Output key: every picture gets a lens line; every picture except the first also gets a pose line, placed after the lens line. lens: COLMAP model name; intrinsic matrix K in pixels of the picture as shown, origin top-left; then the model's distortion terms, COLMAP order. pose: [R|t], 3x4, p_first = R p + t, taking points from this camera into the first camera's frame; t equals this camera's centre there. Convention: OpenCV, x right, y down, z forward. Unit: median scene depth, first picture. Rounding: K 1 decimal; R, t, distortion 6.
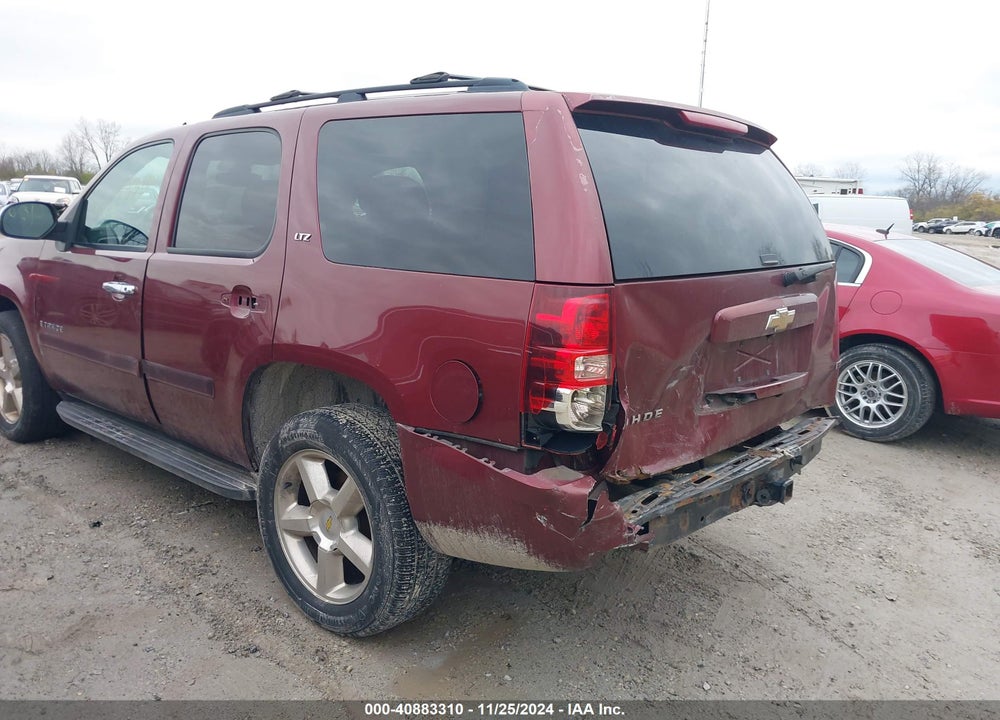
lens RADIAL K [[724.5, 0, 499.0], [0, 724.5, 334.7], [0, 0, 1]] dist [0.012184, -0.008566]
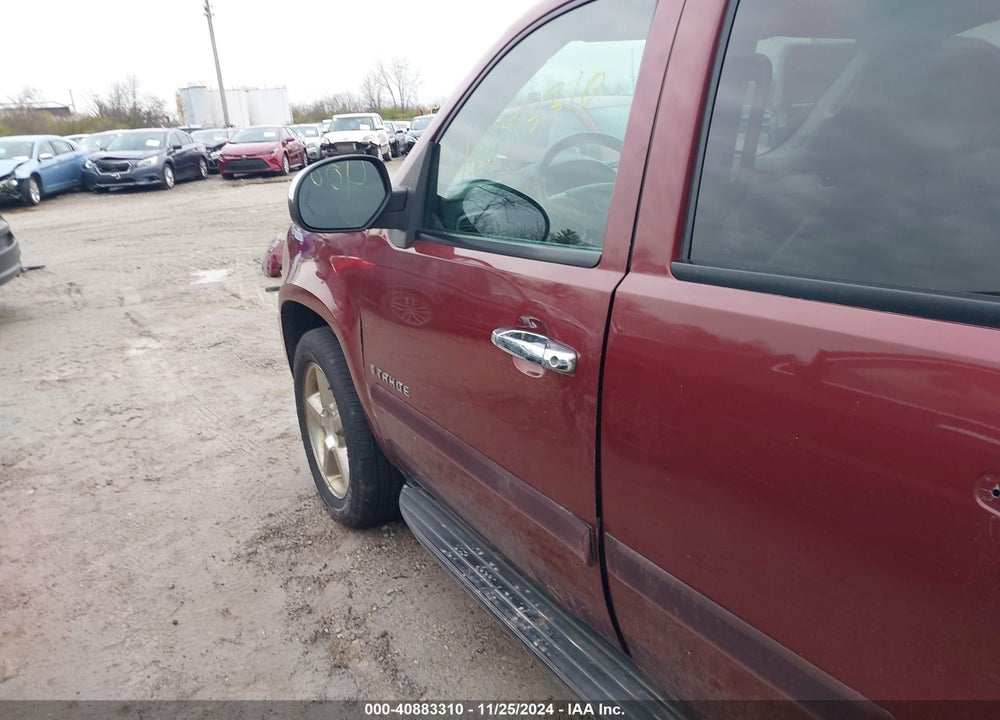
lens RADIAL K [[760.0, 0, 531.1], [0, 760.0, 323.8], [0, 0, 1]] dist [0.003180, -0.002141]
pose [[0.944356, -0.000380, -0.328926, -0.395454], [0.030686, 0.995740, 0.086949, -0.125055], [0.327492, -0.092204, 0.940344, 0.606158]]
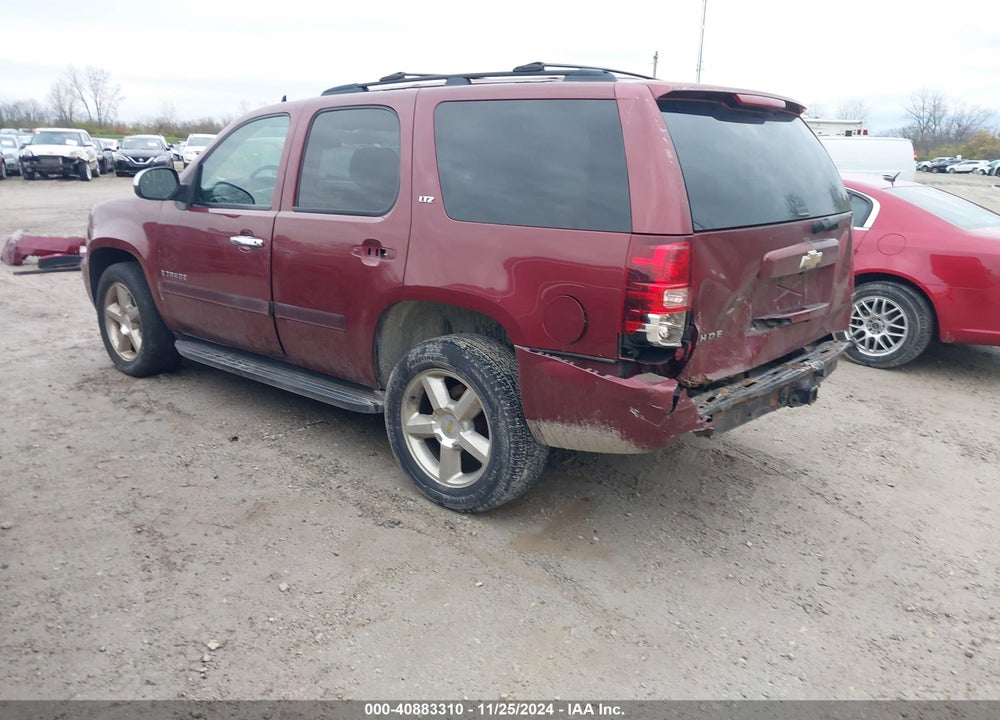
lens RADIAL K [[724.5, 0, 499.0], [0, 724.5, 334.7], [0, 0, 1]] dist [0.012184, -0.008566]
pose [[0.999904, -0.013878, 0.000322, -0.120152], [0.013817, 0.997200, 0.073490, 0.006247], [-0.001341, -0.073479, 0.997296, -0.205341]]
